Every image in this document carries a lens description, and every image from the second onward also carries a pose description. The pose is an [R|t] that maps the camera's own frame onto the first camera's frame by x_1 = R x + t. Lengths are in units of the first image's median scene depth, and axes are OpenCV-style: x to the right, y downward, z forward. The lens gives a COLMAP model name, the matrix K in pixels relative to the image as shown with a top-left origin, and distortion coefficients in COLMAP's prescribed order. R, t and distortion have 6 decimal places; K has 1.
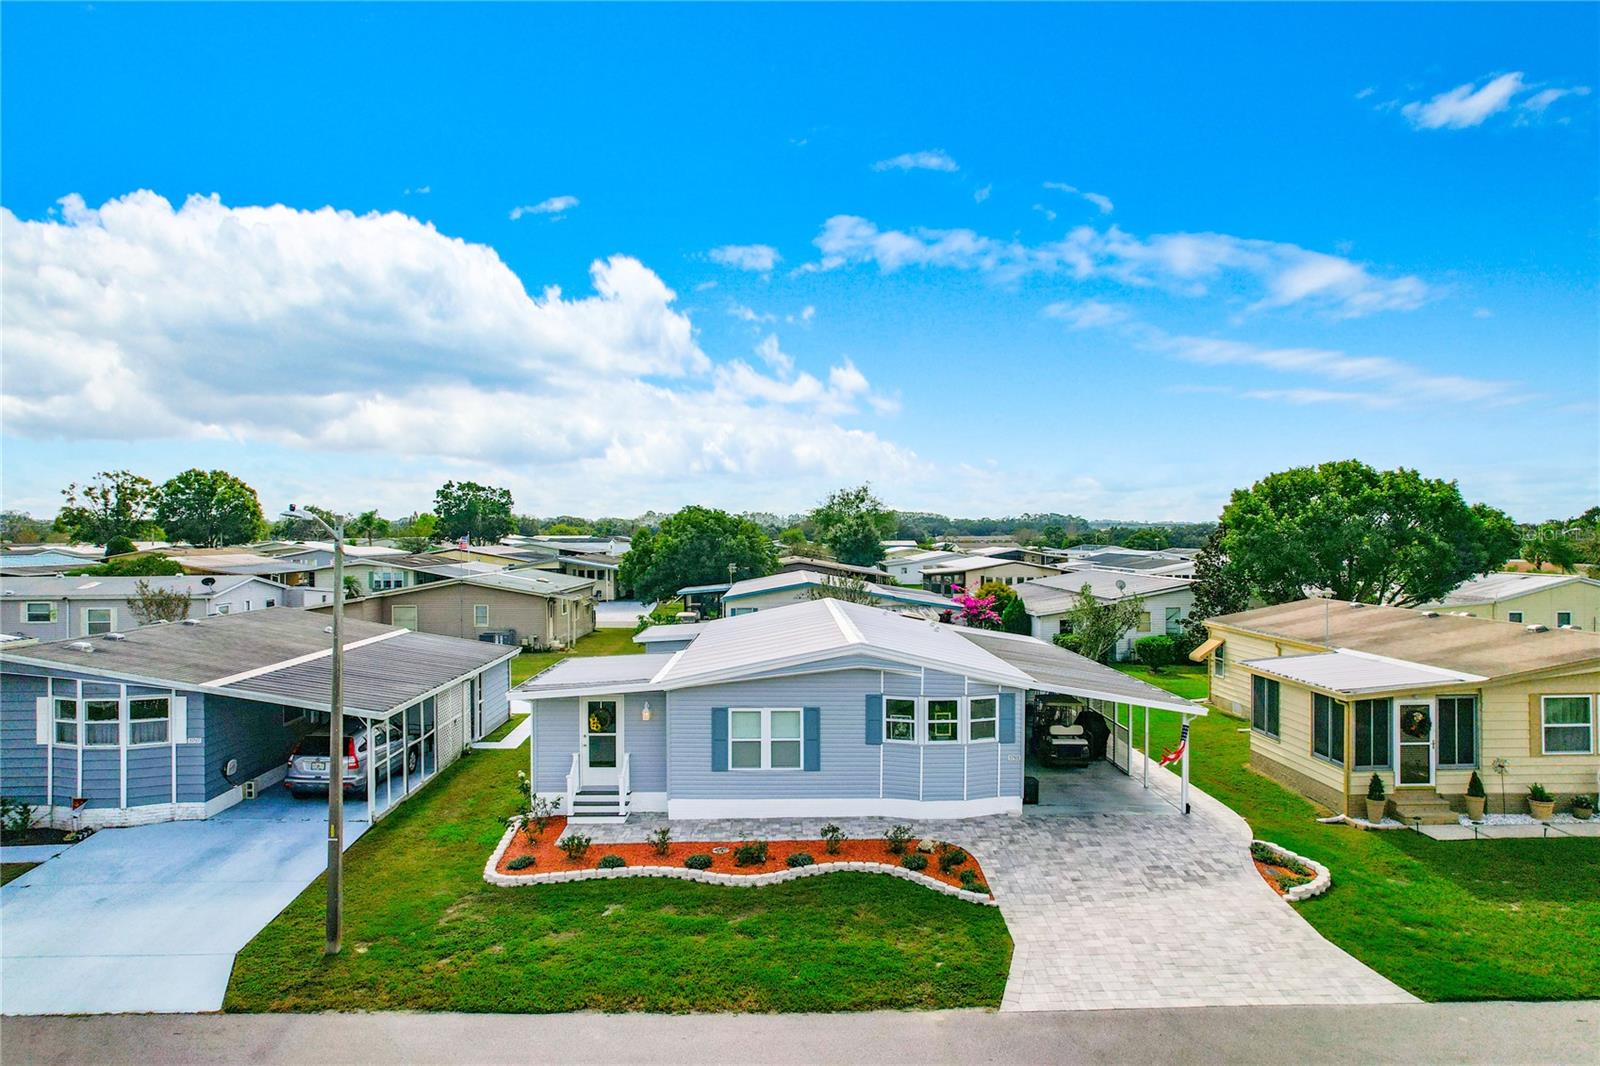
lens RADIAL K [[1009.4, 0, 800.0], [0, 1009.4, 533.0], [0, 0, 1]] dist [-0.025776, -0.000717]
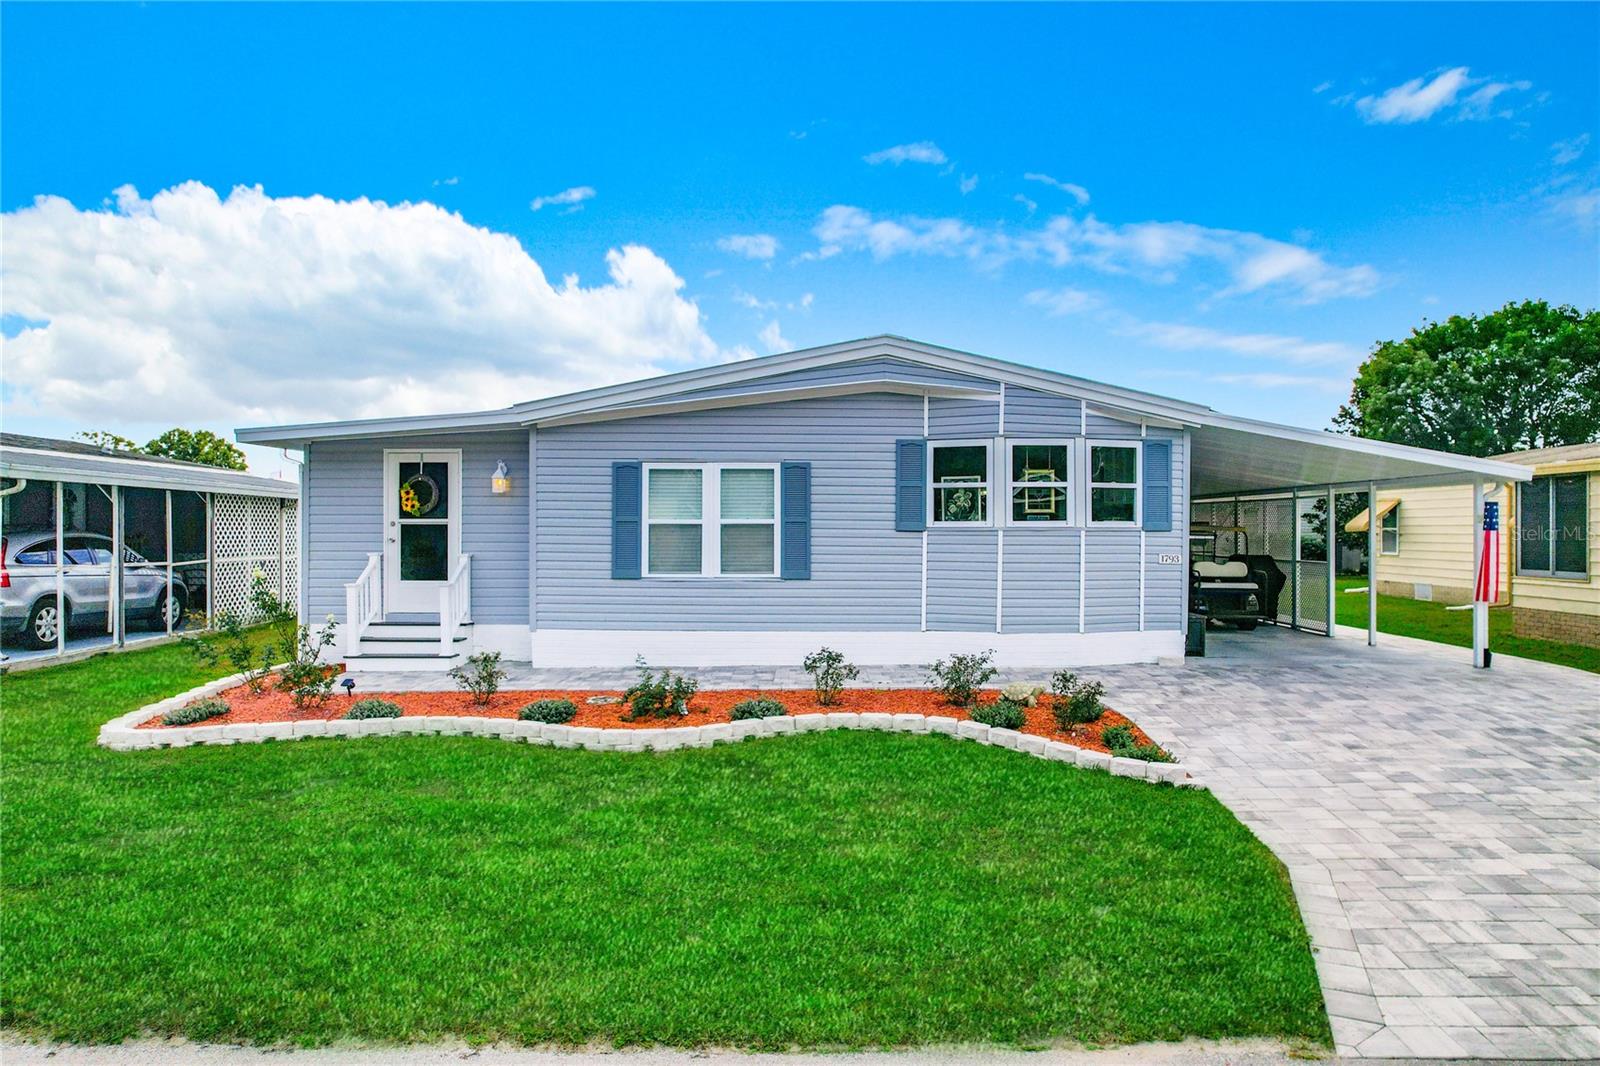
lens RADIAL K [[1009.4, 0, 800.0], [0, 1009.4, 533.0], [0, 0, 1]] dist [-0.025776, -0.000717]
pose [[0.999586, 0.000459, -0.028769, 0.029637], [-0.000399, 0.999998, 0.002095, 0.210345], [0.028770, -0.002083, 0.999584, 0.457947]]
